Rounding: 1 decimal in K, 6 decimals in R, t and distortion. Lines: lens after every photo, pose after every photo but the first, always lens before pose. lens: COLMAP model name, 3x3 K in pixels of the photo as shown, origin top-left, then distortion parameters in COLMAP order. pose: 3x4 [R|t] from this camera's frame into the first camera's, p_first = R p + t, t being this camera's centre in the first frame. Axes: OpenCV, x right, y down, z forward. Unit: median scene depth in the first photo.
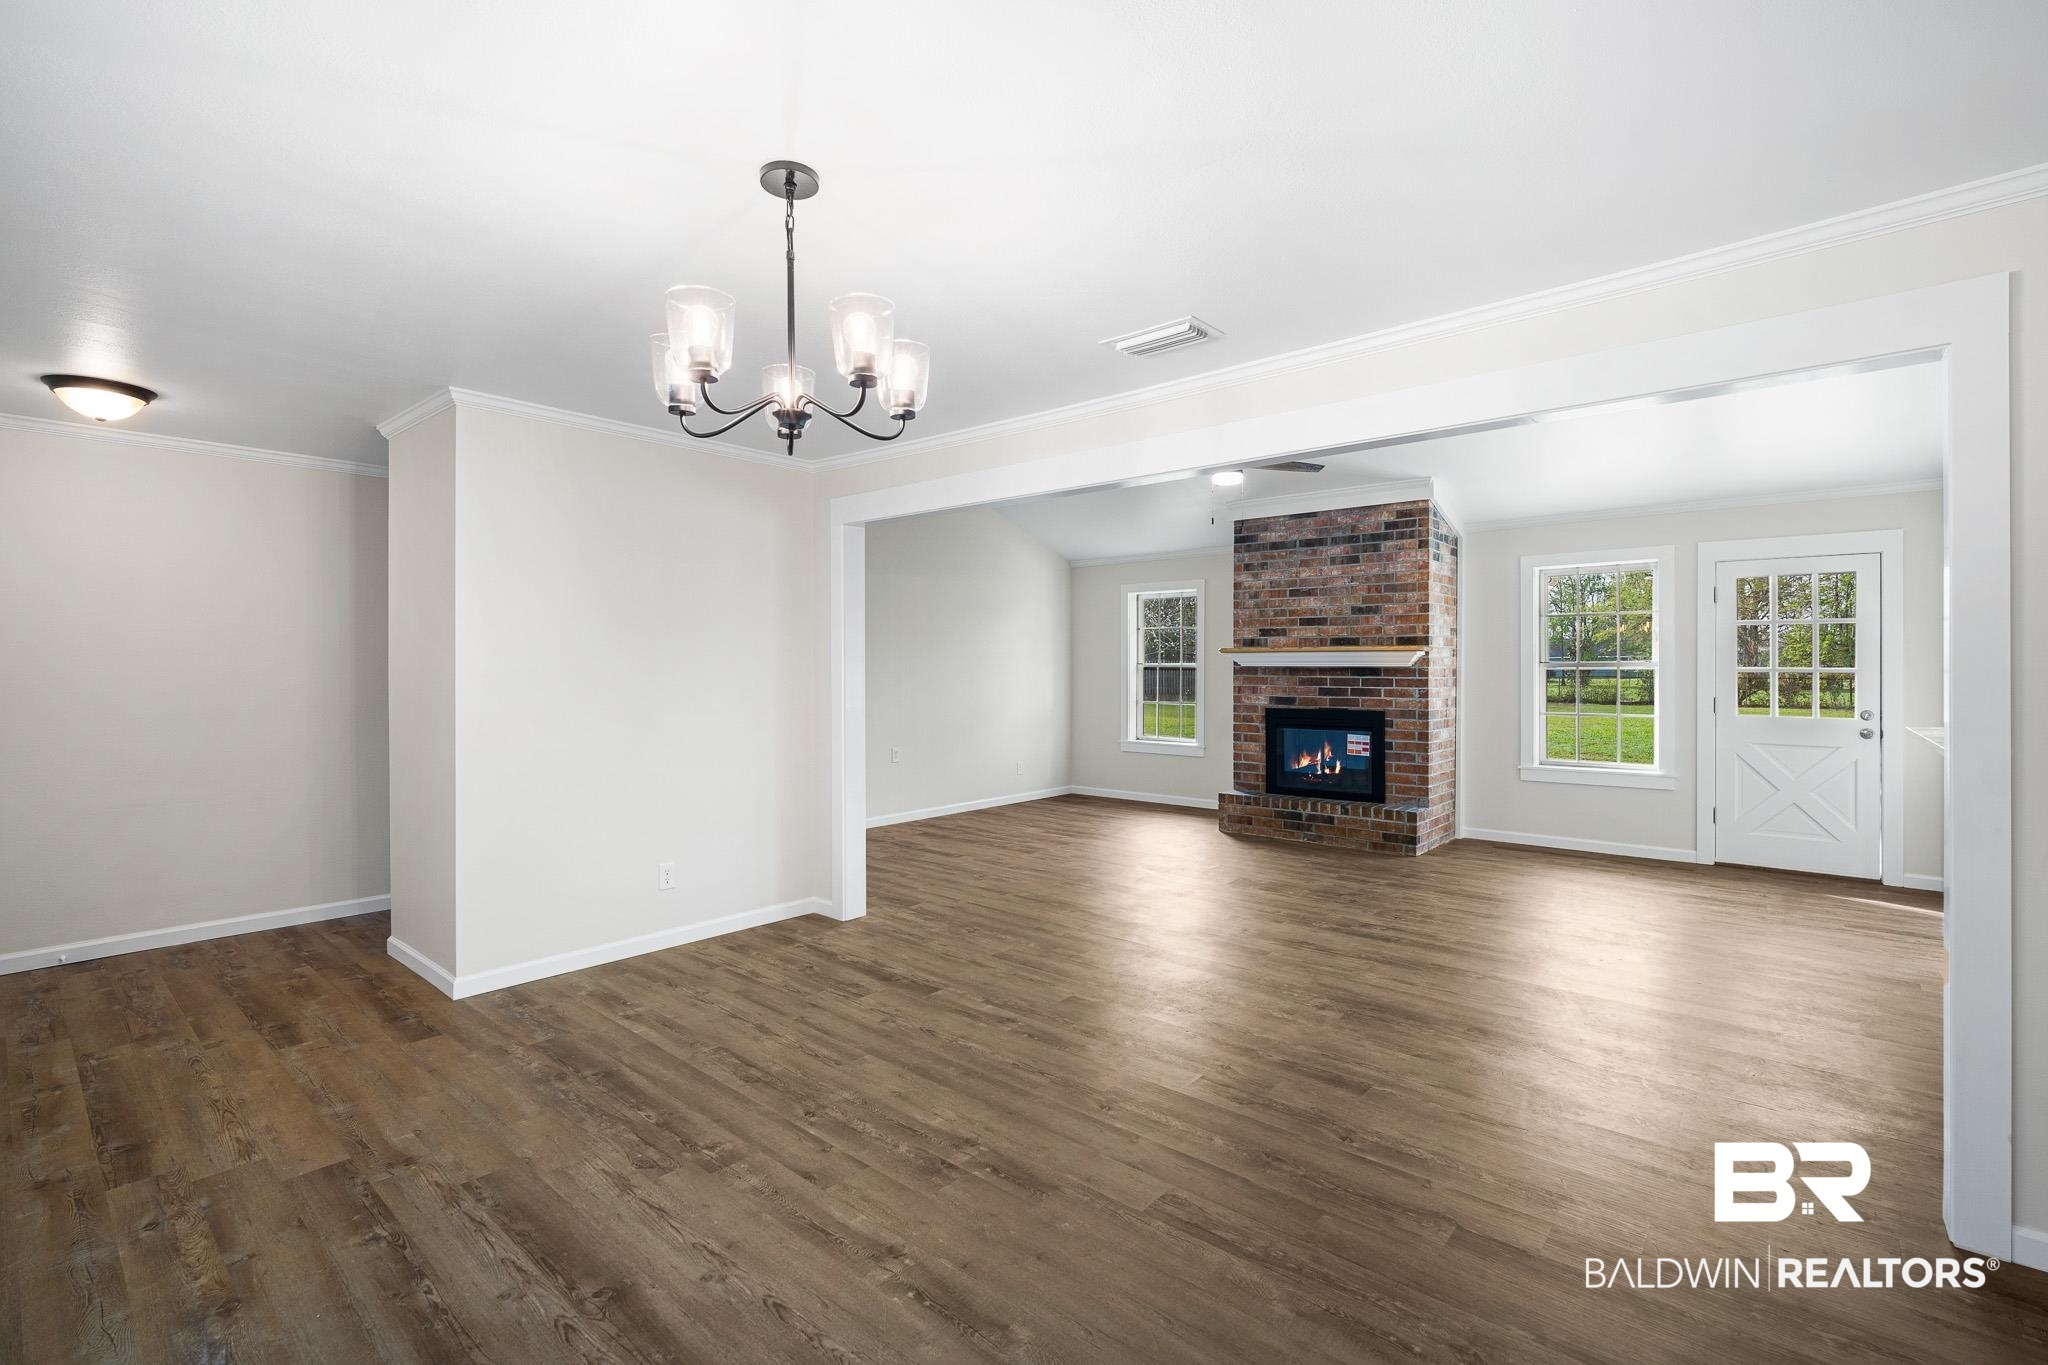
lens RADIAL K [[911.9, 0, 1030.3], [0, 911.9, 658.5], [0, 0, 1]] dist [-0.009537, 0.001237]
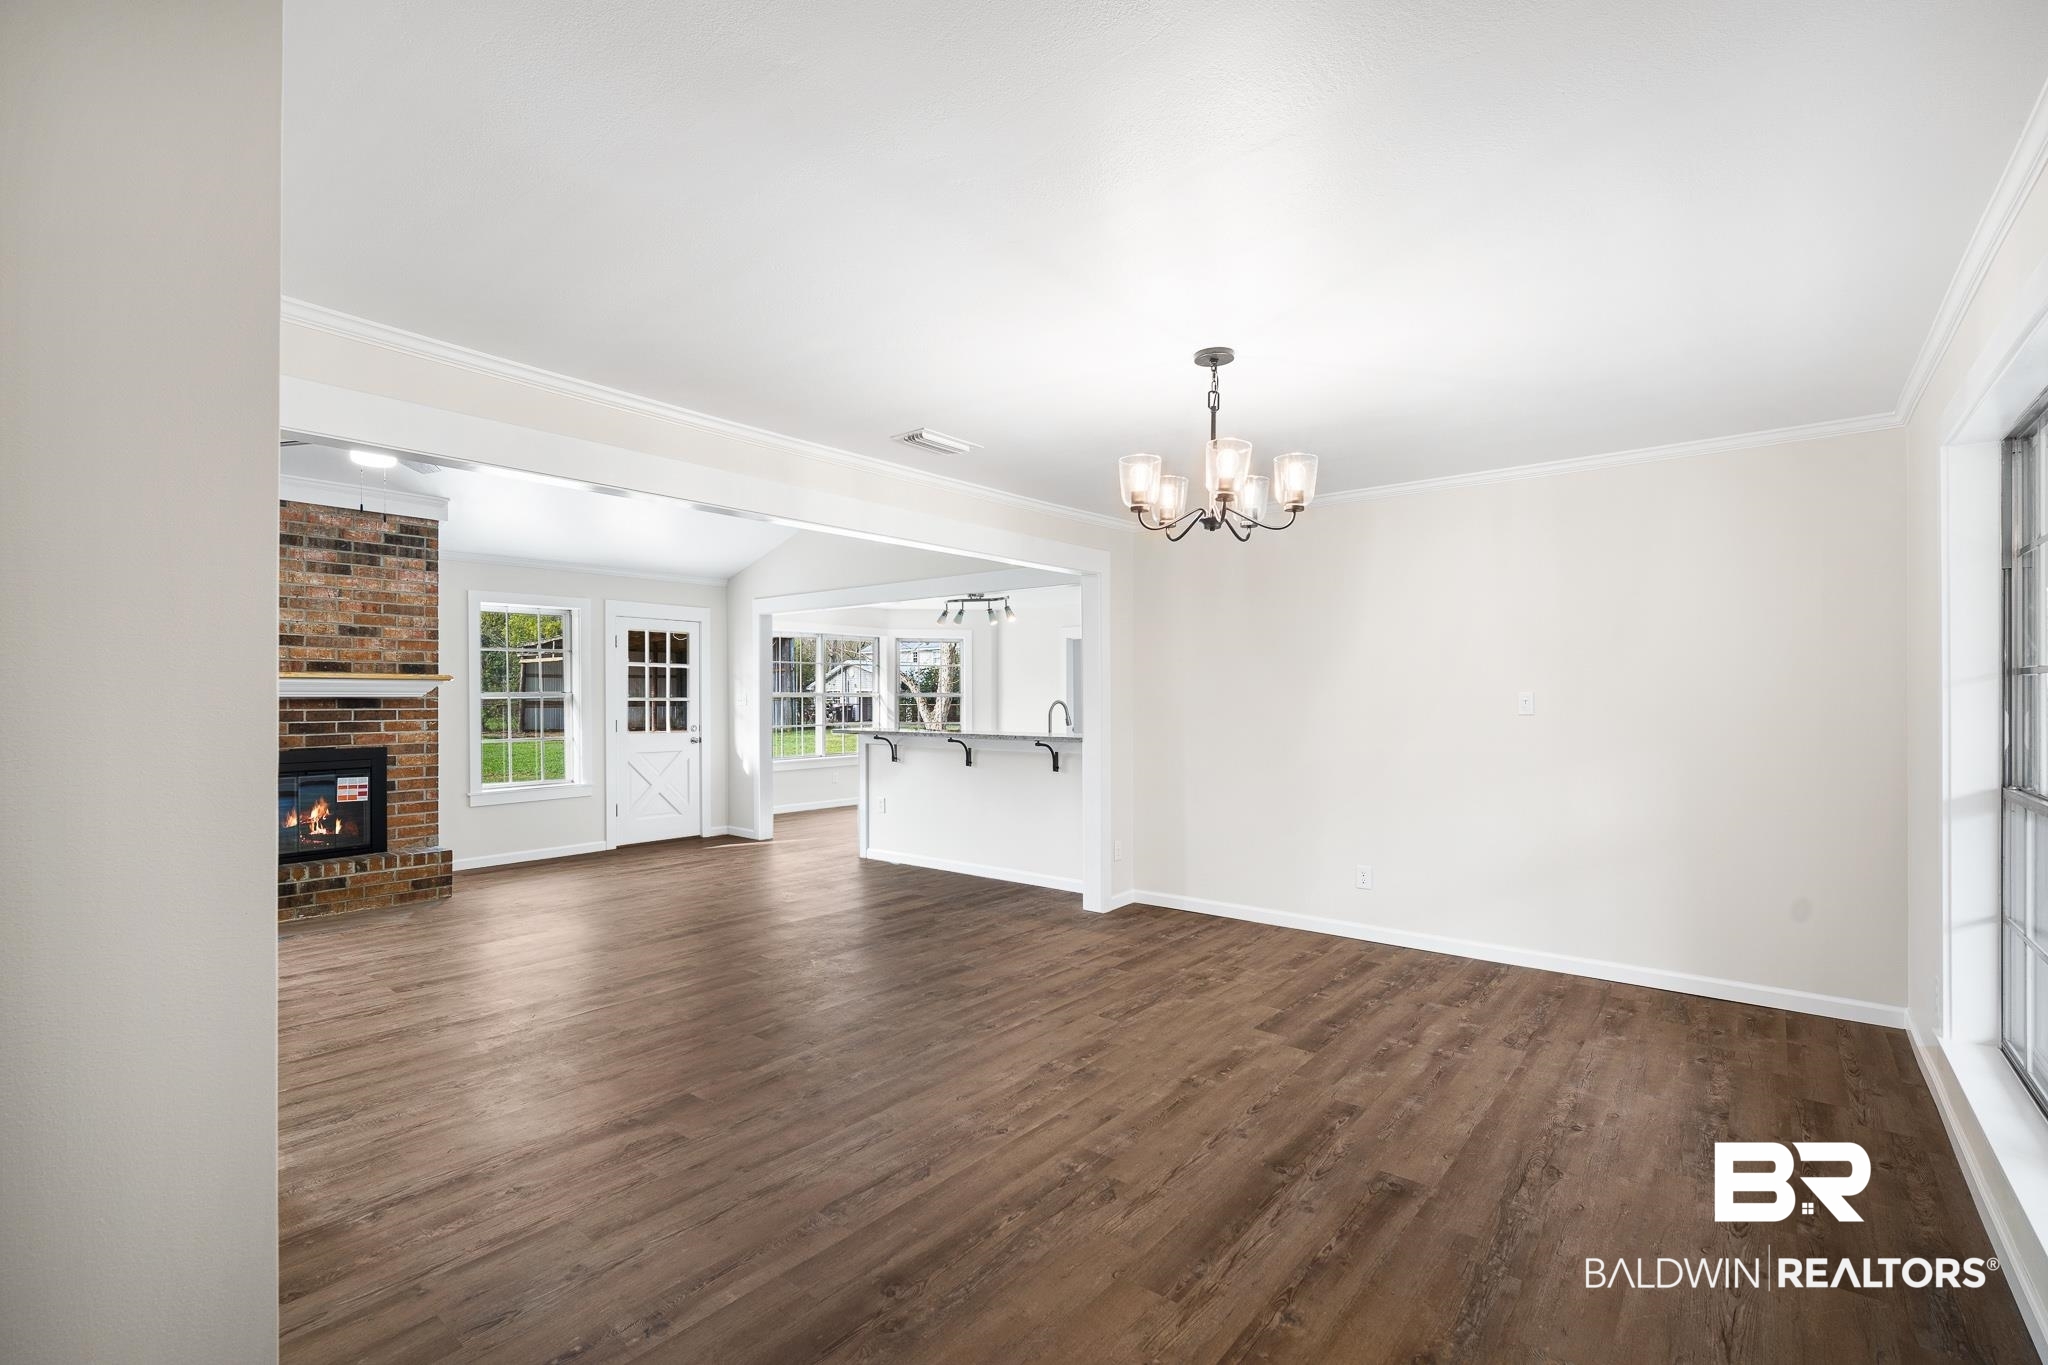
lens RADIAL K [[911.9, 0, 1023.0], [0, 911.9, 693.6], [0, 0, 1]] dist [-0.009537, 0.001237]
pose [[-0.020503, 0.002326, 0.999787, -0.705739], [-0.006006, 0.999979, -0.002450, 0.005512], [-0.999772, -0.006055, -0.020489, 0.555698]]
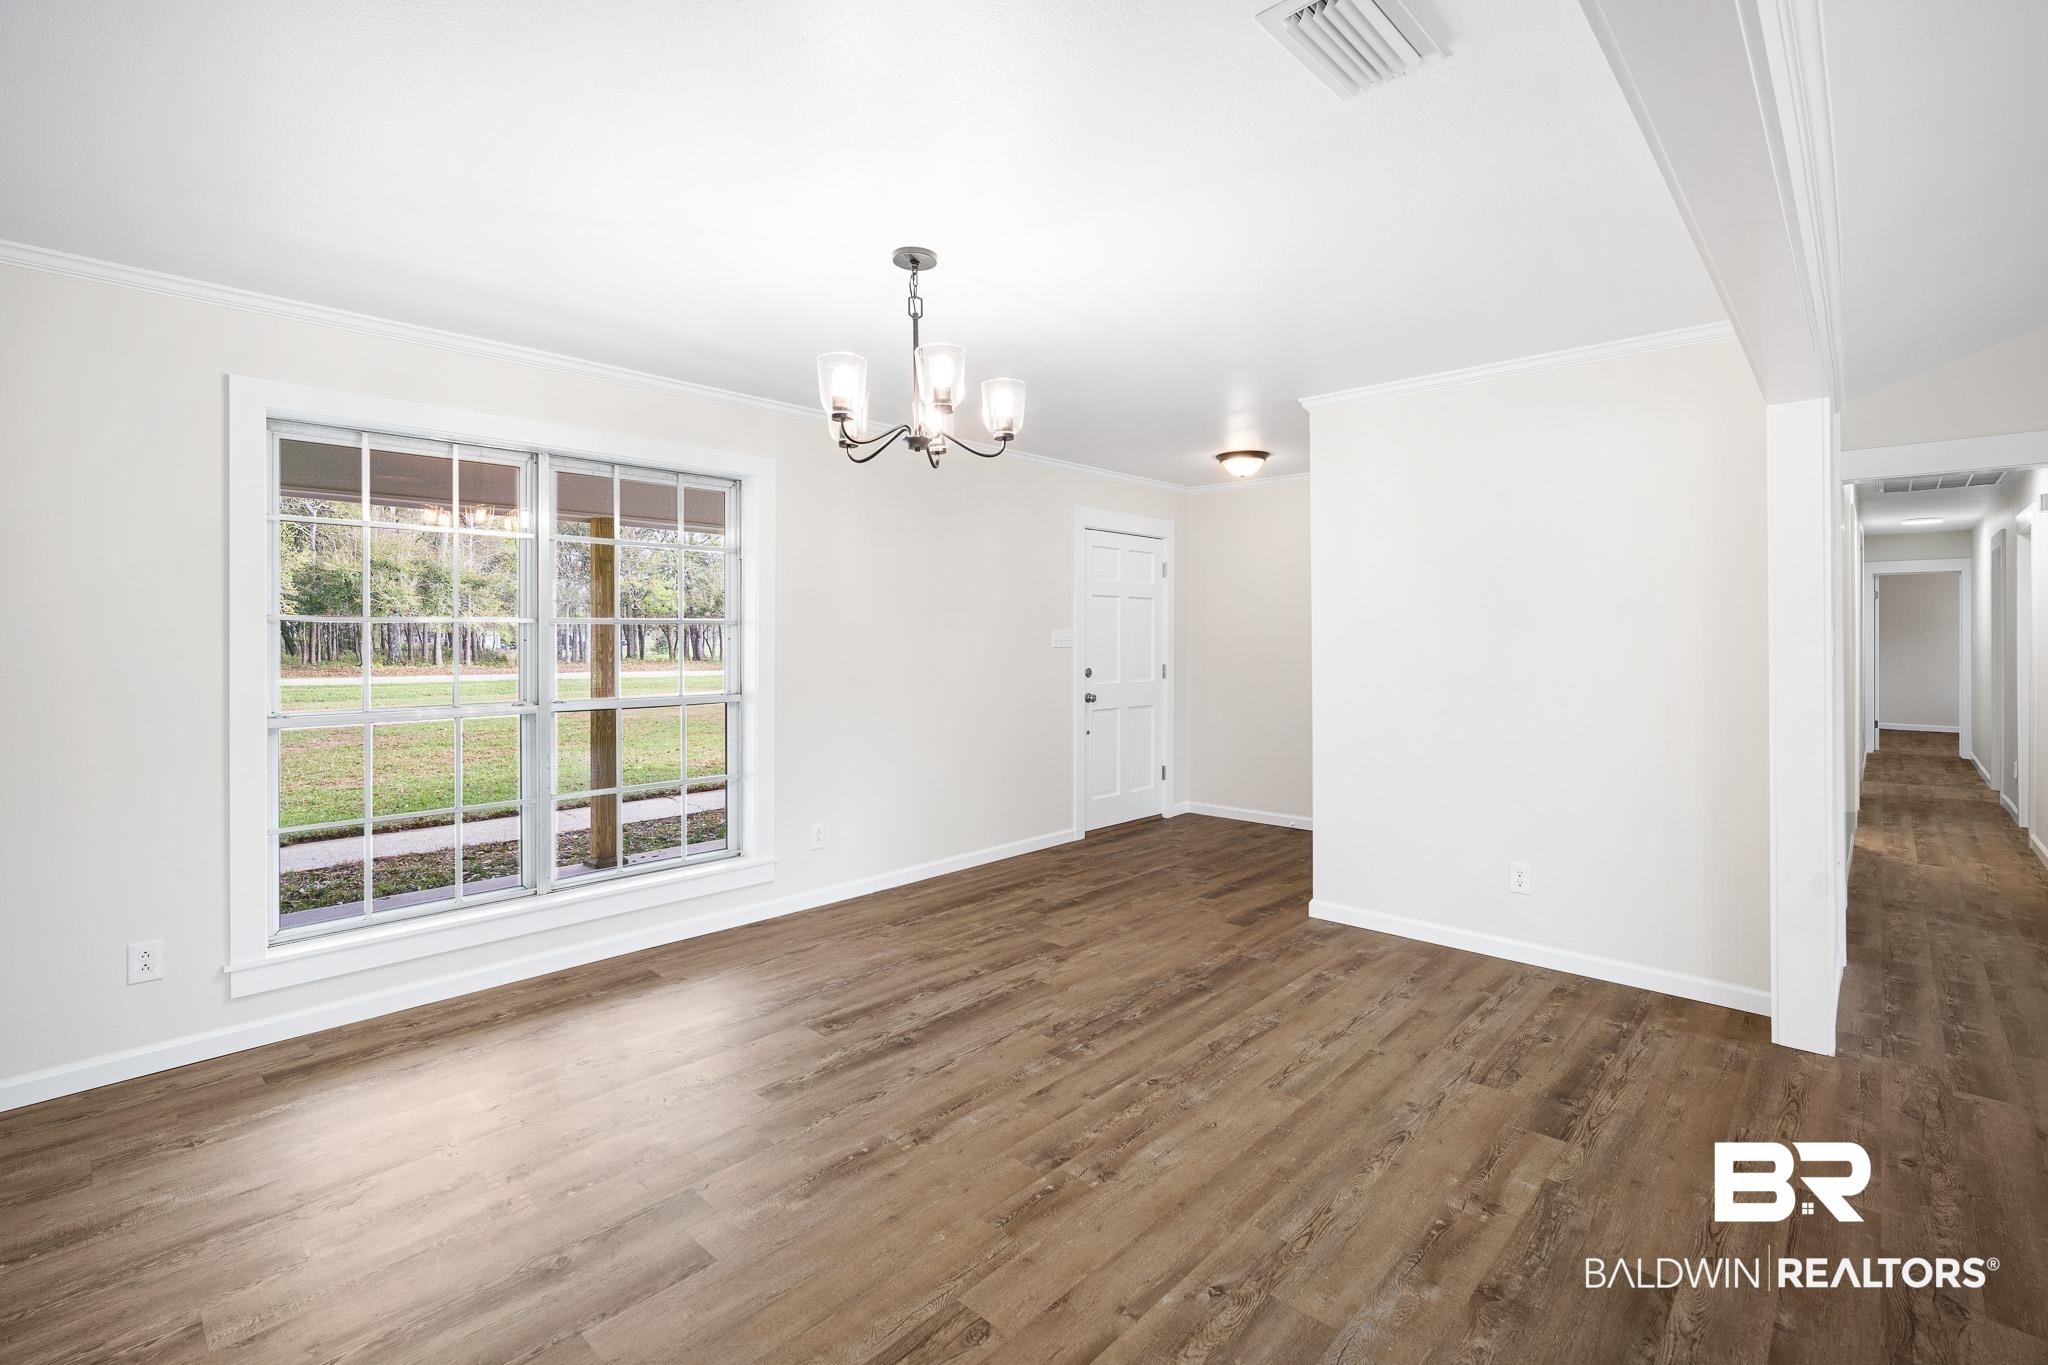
lens RADIAL K [[938.6, 0, 1016.0], [0, 938.6, 624.8], [0, 0, 1]] dist [-0.012493, 0.004705]
pose [[-0.054513, -0.010603, -0.998457, 0.442518], [0.012159, 0.999862, -0.011281, 0.005208], [0.998439, -0.012755, -0.054377, 0.506553]]
